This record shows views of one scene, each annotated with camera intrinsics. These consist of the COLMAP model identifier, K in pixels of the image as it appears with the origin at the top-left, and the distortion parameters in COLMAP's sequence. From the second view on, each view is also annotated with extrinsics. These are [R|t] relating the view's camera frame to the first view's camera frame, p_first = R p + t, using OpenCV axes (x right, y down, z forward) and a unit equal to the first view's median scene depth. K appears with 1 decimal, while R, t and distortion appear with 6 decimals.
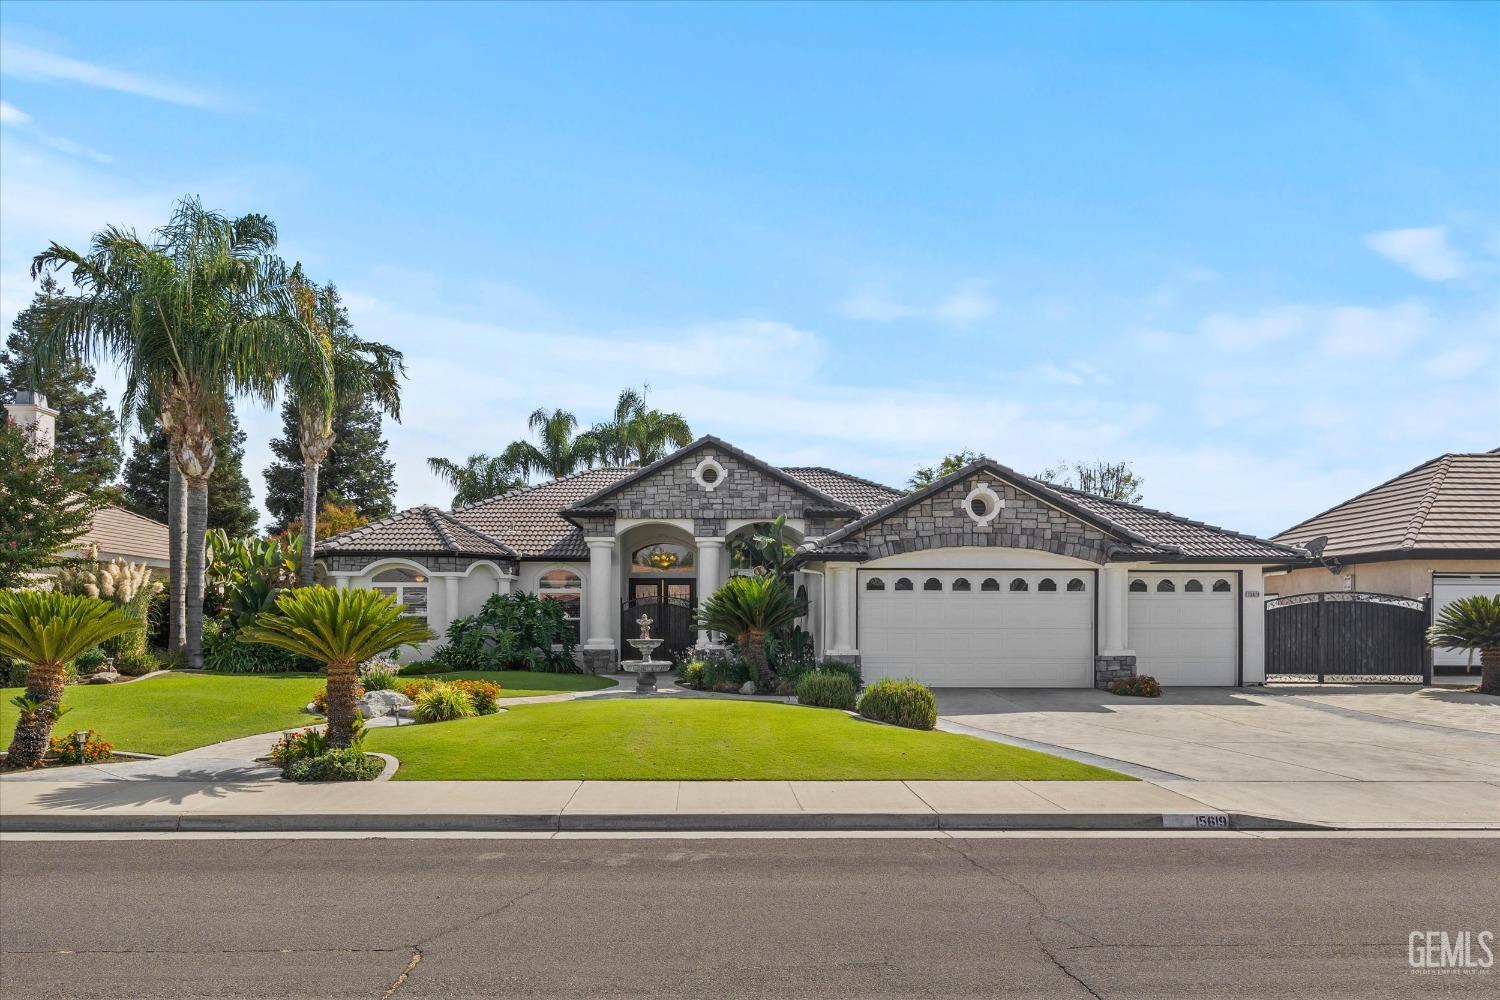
lens RADIAL K [[963.4, 0, 726.6], [0, 963.4, 637.3], [0, 0, 1]] dist [-0.020993, 0.036916]
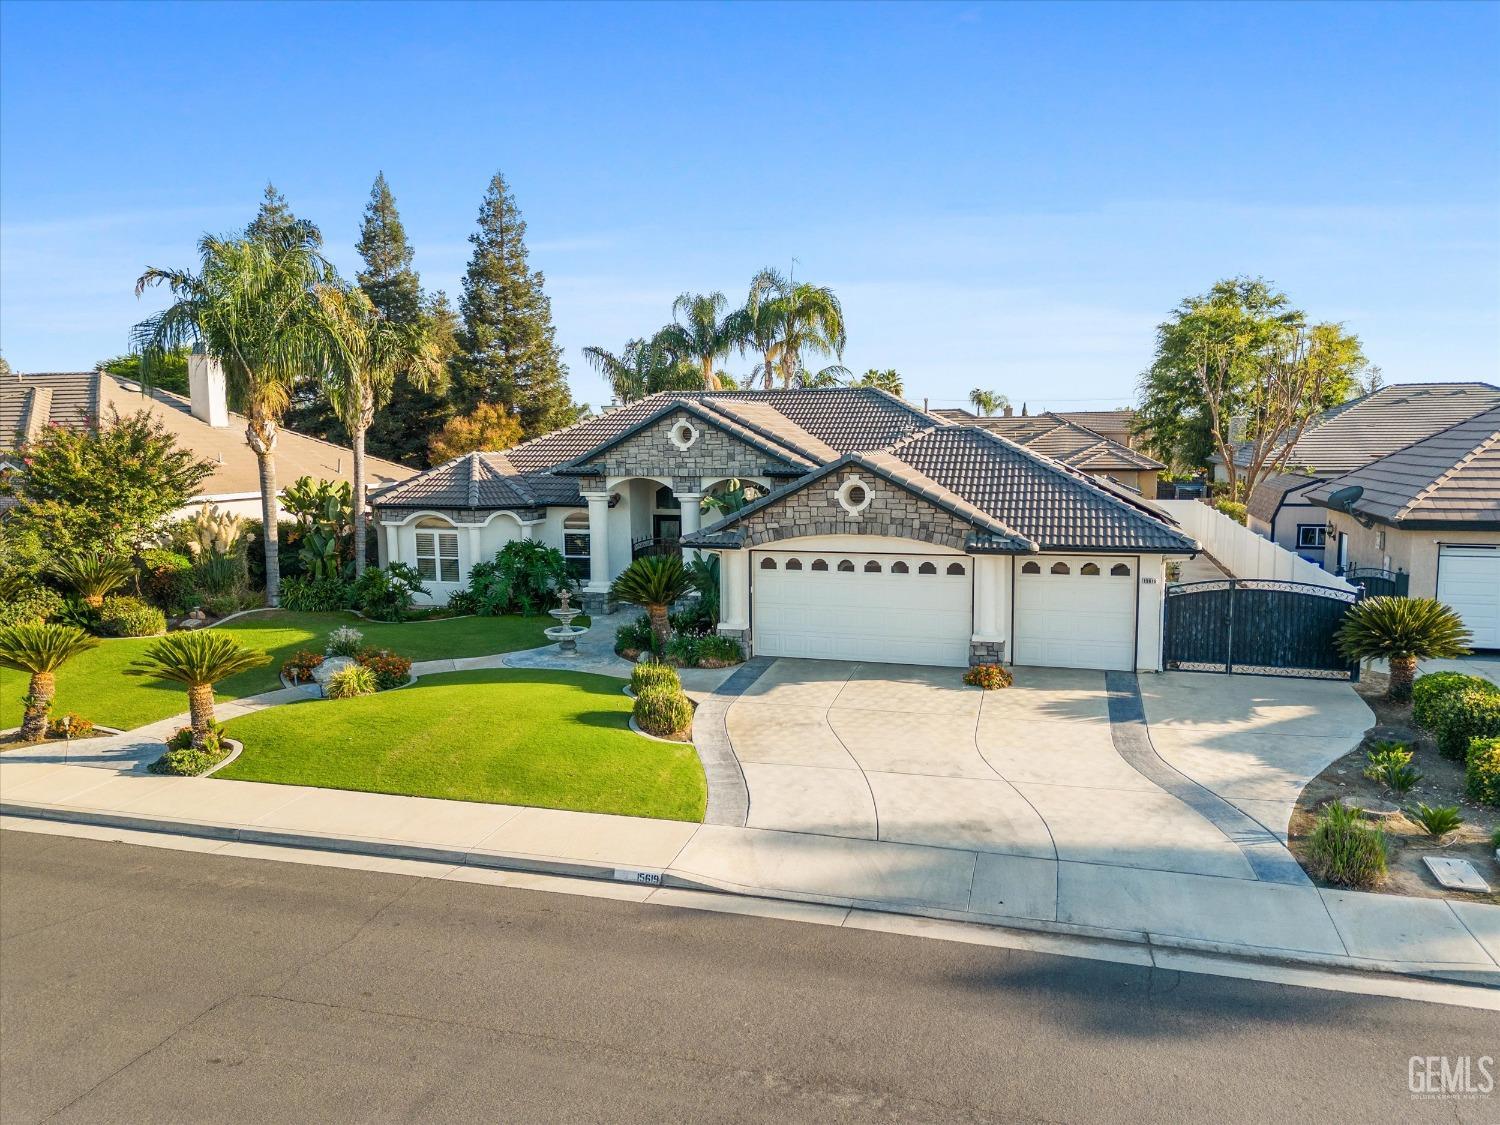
lens RADIAL K [[1077.6, 0, 750.0], [0, 1077.6, 562.5], [0, 0, 1]] dist [0.045661, -0.002397]
pose [[0.955253, 0.024429, -0.294779, 0.479303], [0.006790, 0.994510, 0.104420, -0.178288], [0.295711, -0.101749, 0.949843, -0.158138]]
